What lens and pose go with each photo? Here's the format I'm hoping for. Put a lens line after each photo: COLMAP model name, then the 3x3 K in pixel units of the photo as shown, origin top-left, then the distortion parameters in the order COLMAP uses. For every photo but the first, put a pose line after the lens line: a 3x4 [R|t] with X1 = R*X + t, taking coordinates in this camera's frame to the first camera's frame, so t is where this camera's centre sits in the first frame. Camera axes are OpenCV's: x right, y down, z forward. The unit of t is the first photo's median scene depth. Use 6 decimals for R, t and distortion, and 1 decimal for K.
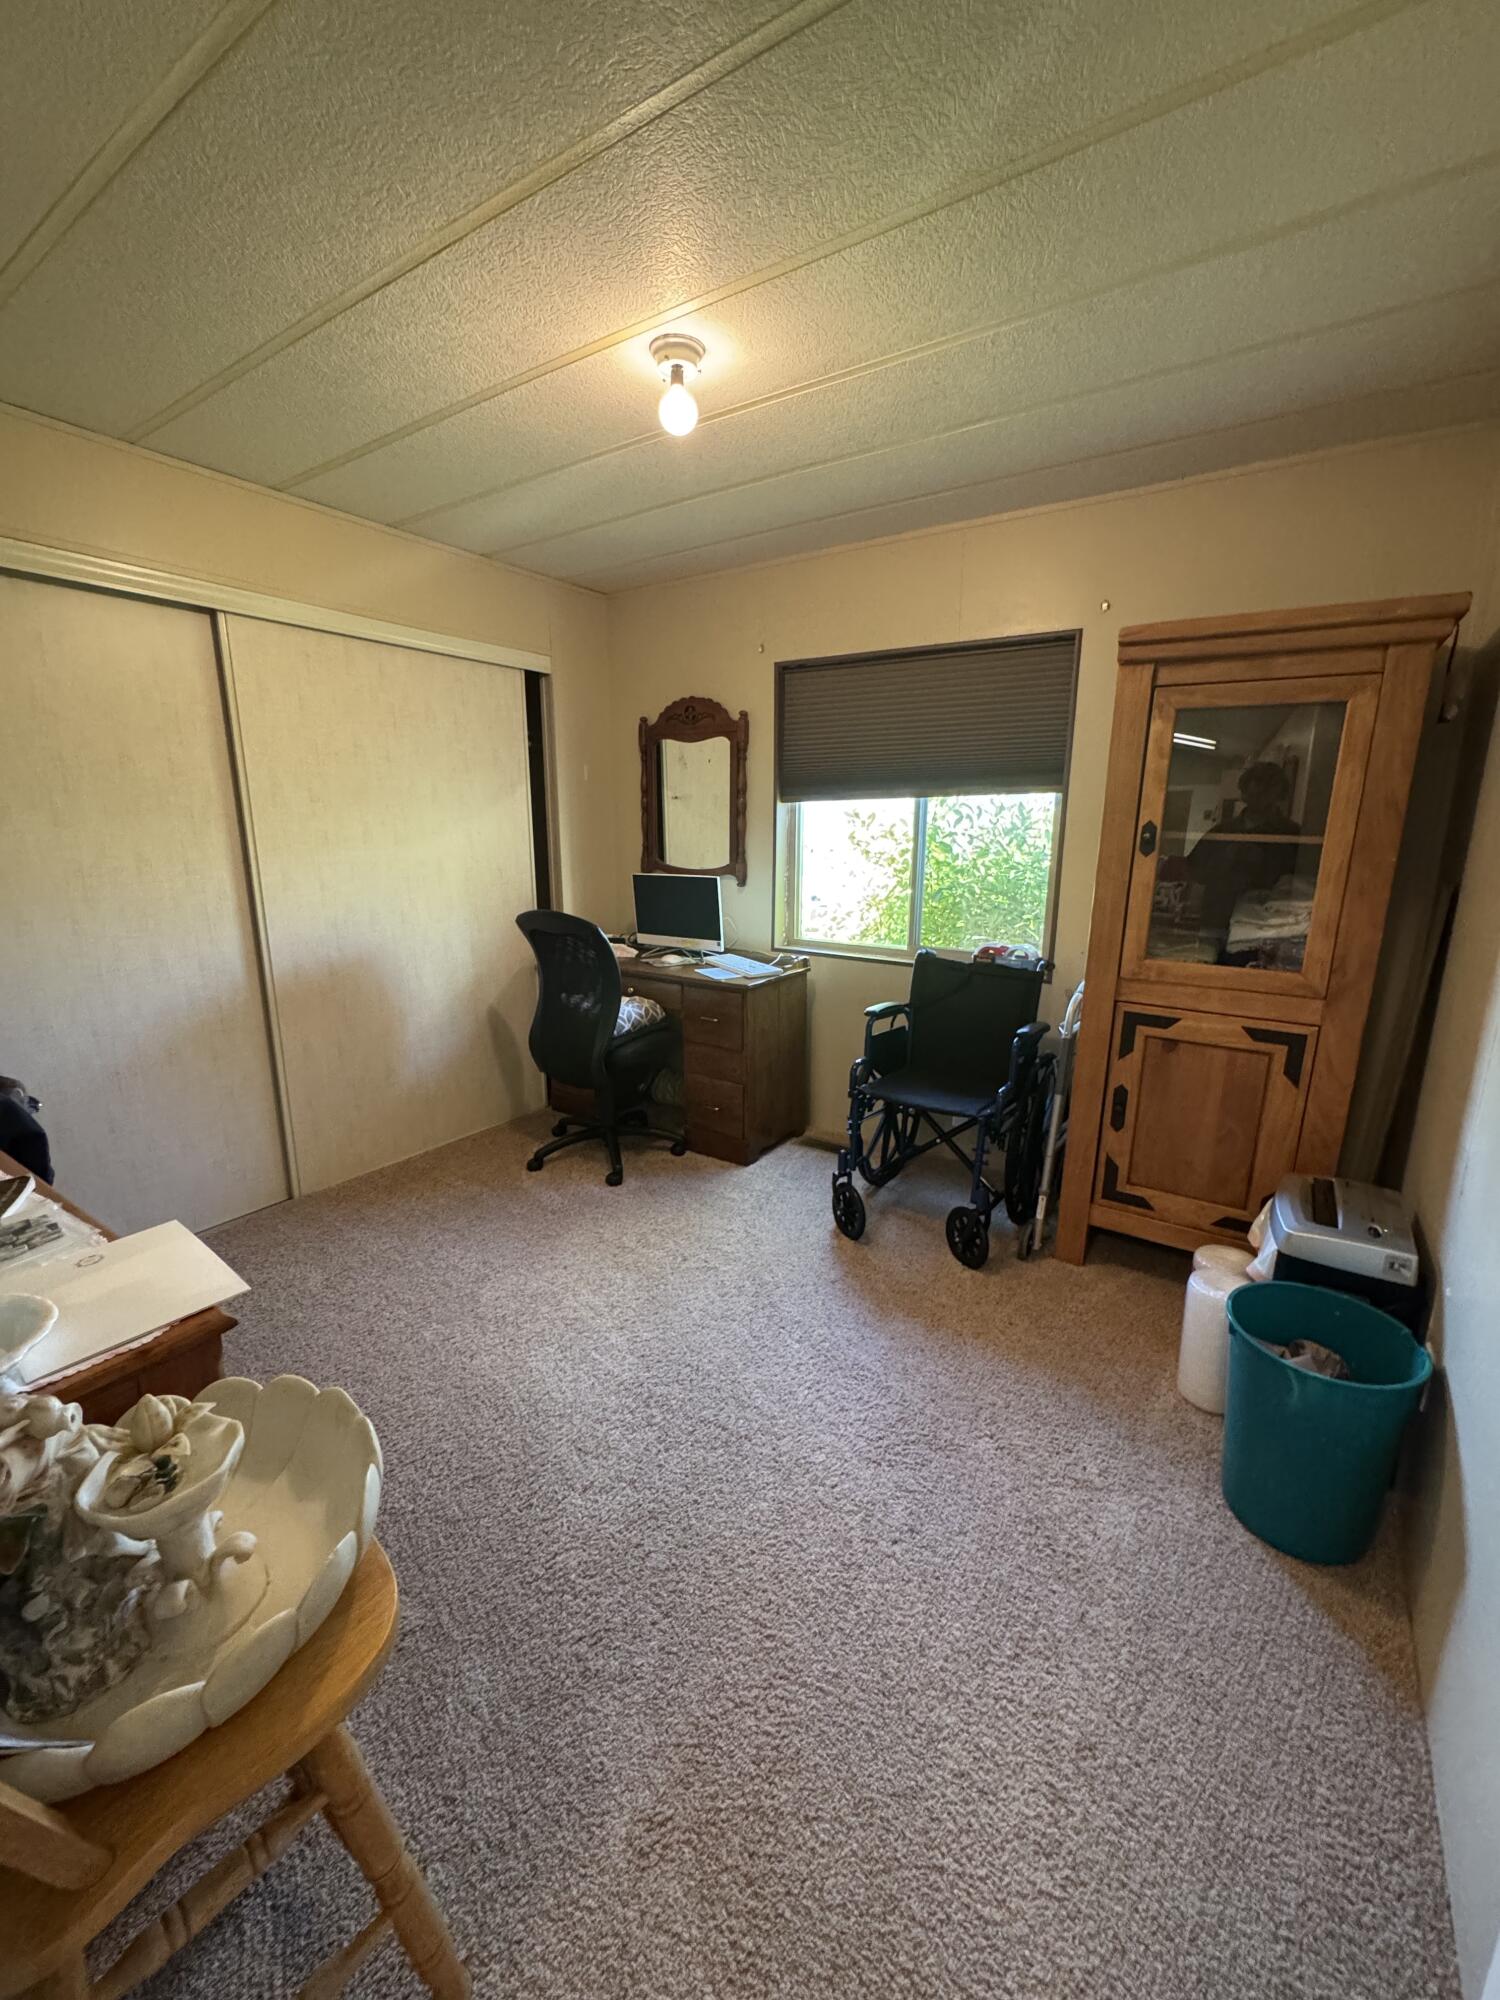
lens RADIAL K [[795.0, 0, 752.2], [0, 795.0, 1000.6], [0, 0, 1]] dist [-0.005891, 0.001113]
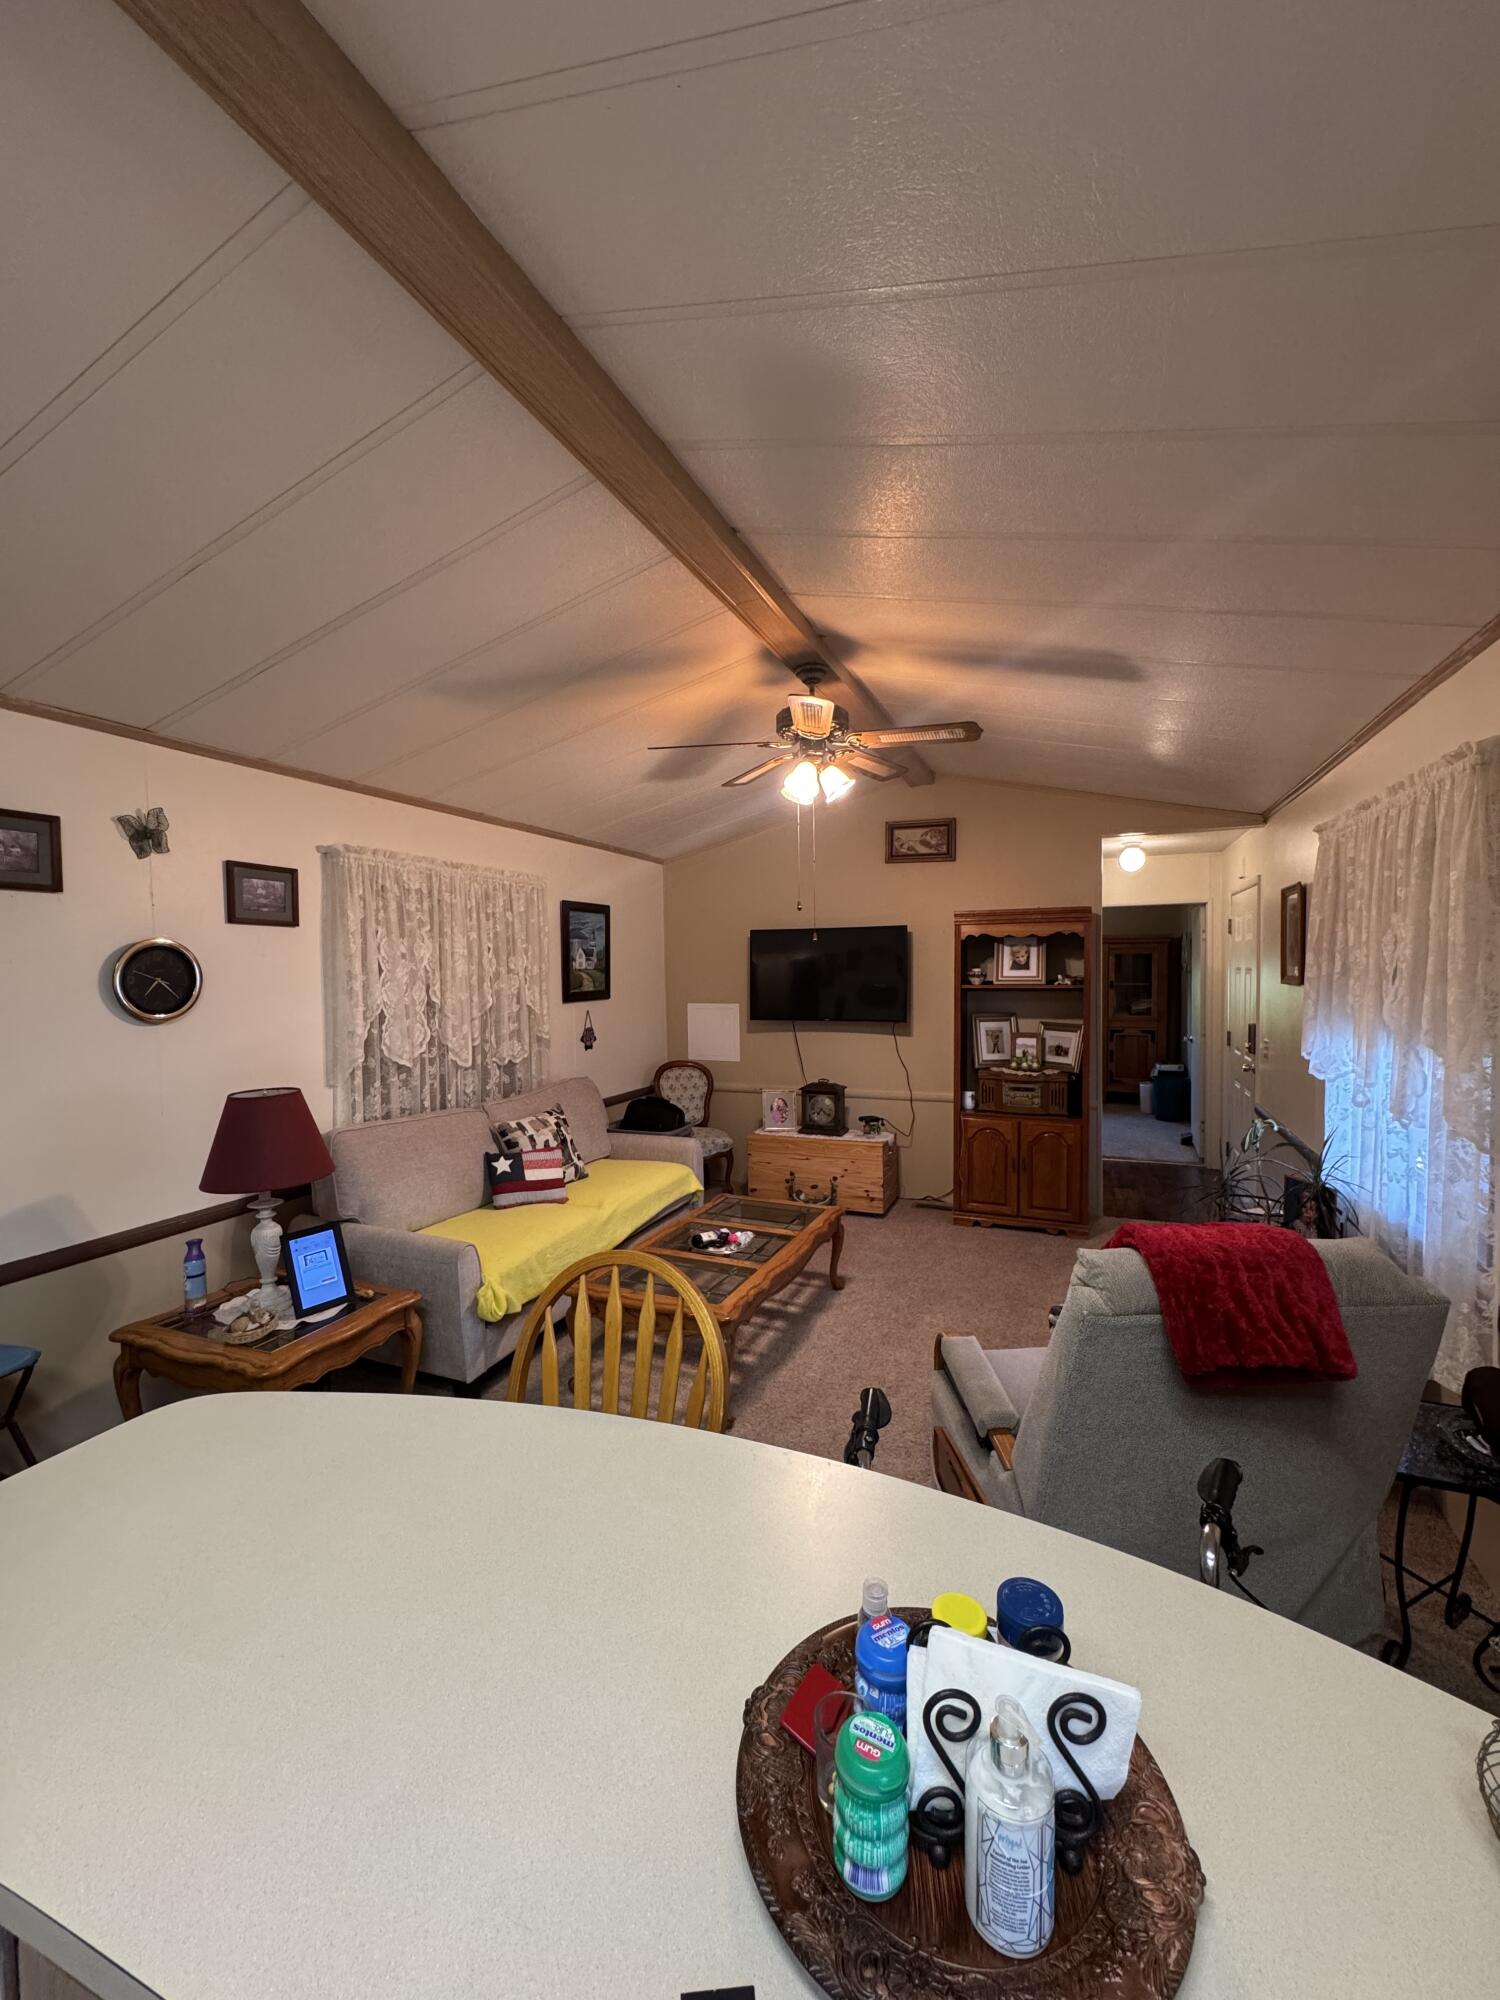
lens RADIAL K [[795.0, 0, 747.5], [0, 795.0, 1002.0], [0, 0, 1]] dist [-0.005891, 0.001113]
pose [[0.978635, -0.020889, 0.204540, -2.215533], [0.058612, 0.981891, -0.180153, 0.517011], [-0.197073, 0.188293, 0.962137, -2.581763]]
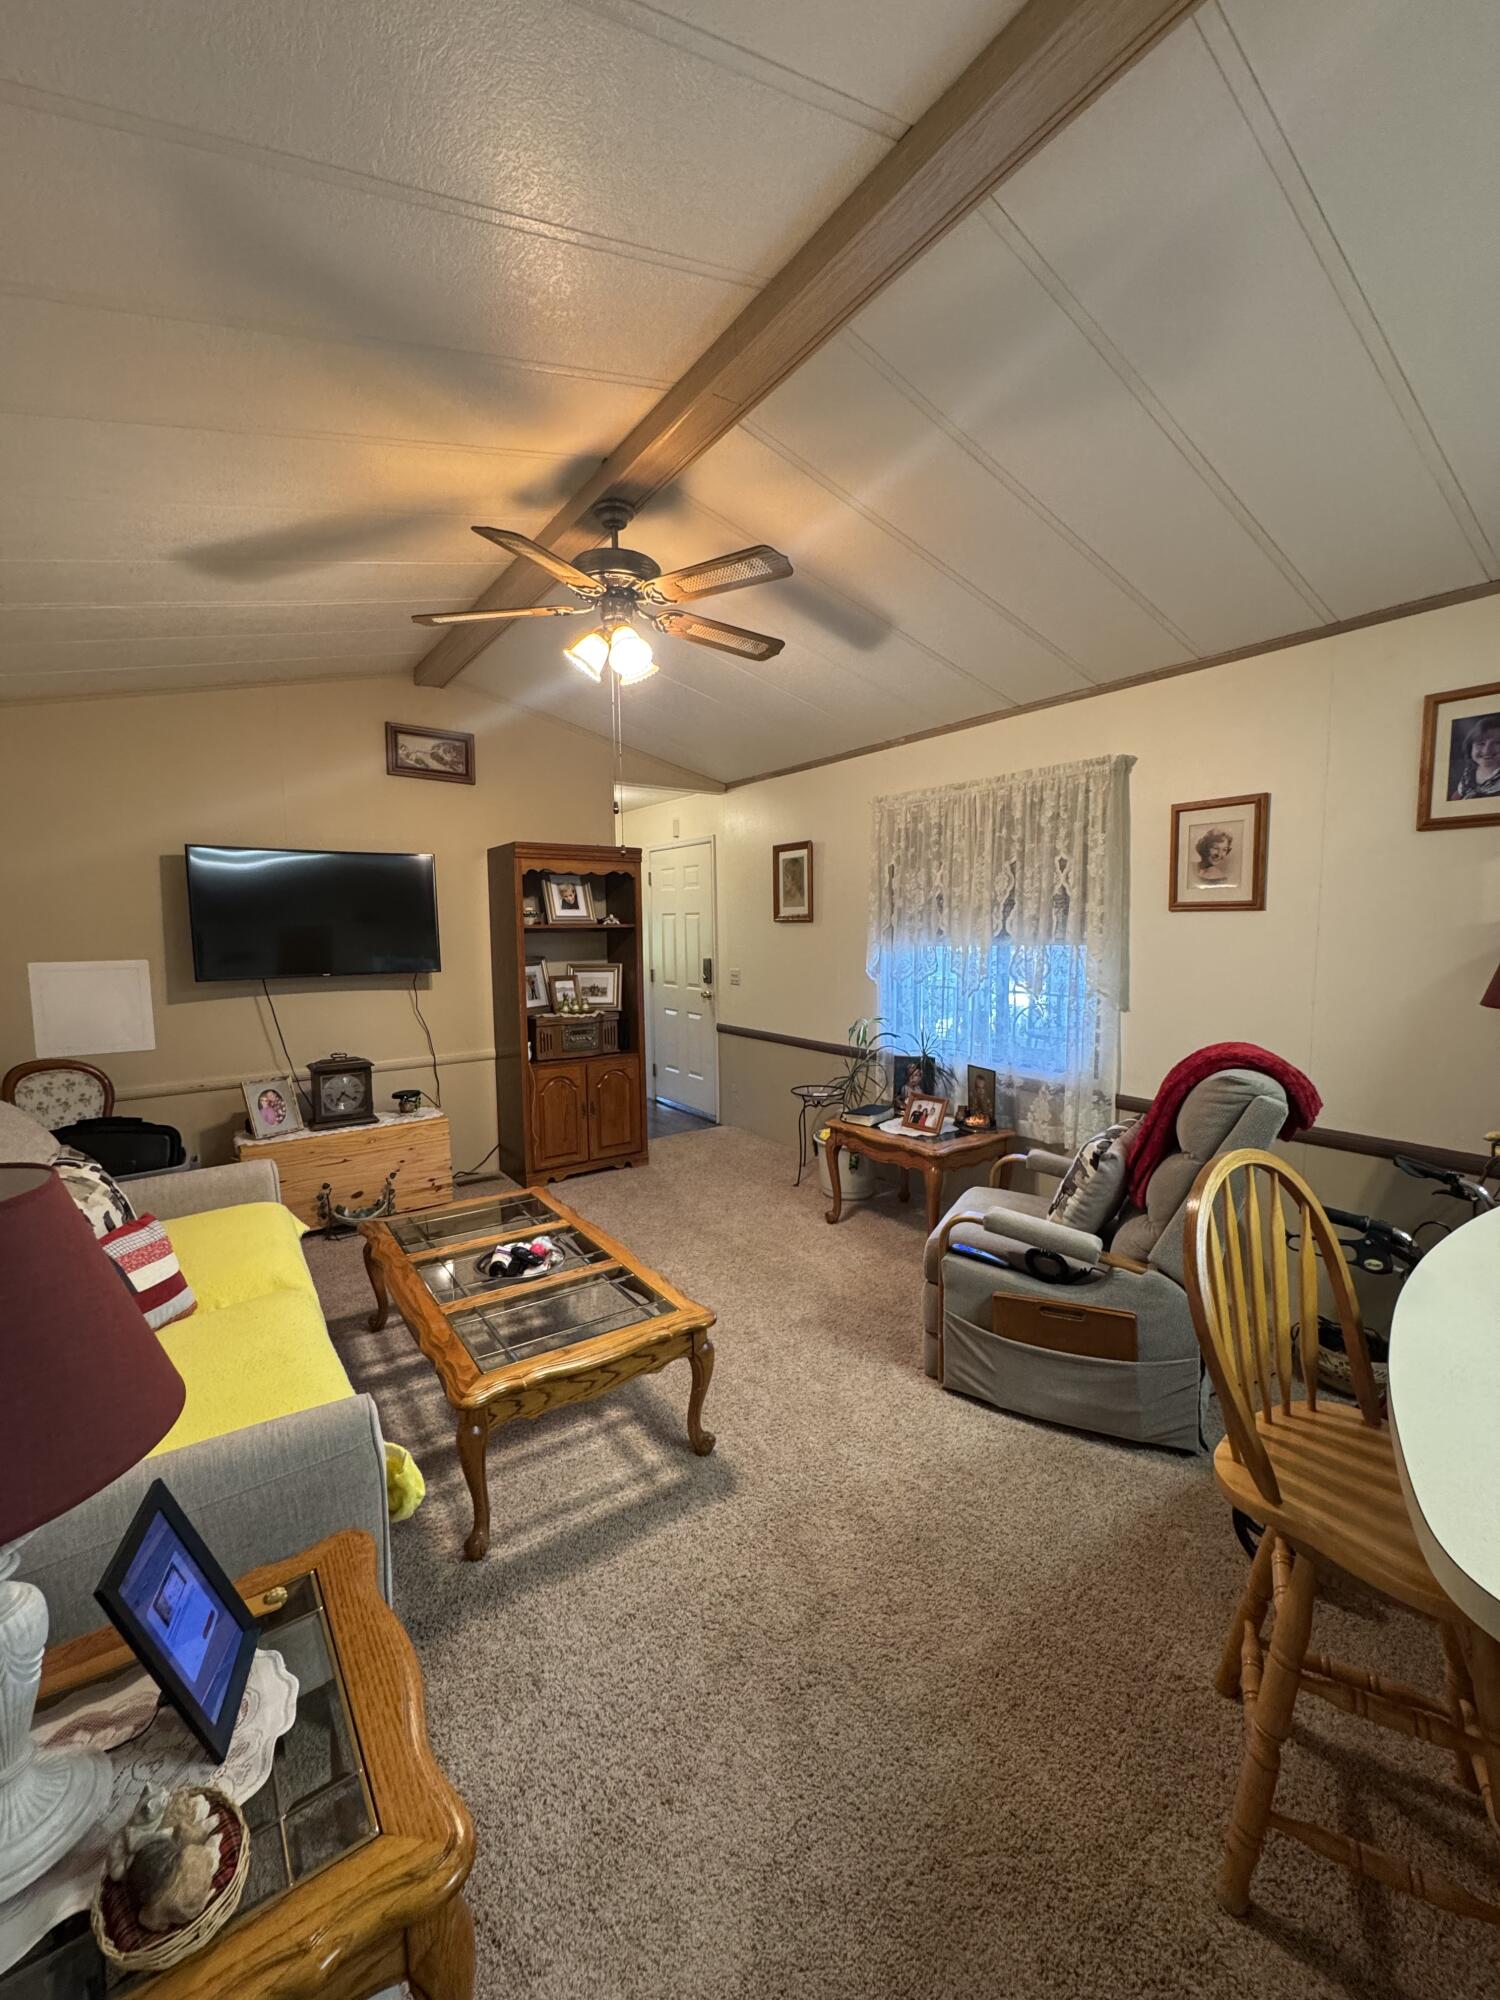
lens RADIAL K [[795.0, 0, 757.7], [0, 795.0, 998.6], [0, 0, 1]] dist [-0.005891, 0.001113]
pose [[0.333025, -0.091765, 0.938442, -3.492834], [0.226086, 0.973992, 0.015010, 0.270959], [-0.915412, 0.207170, 0.345110, -0.997021]]
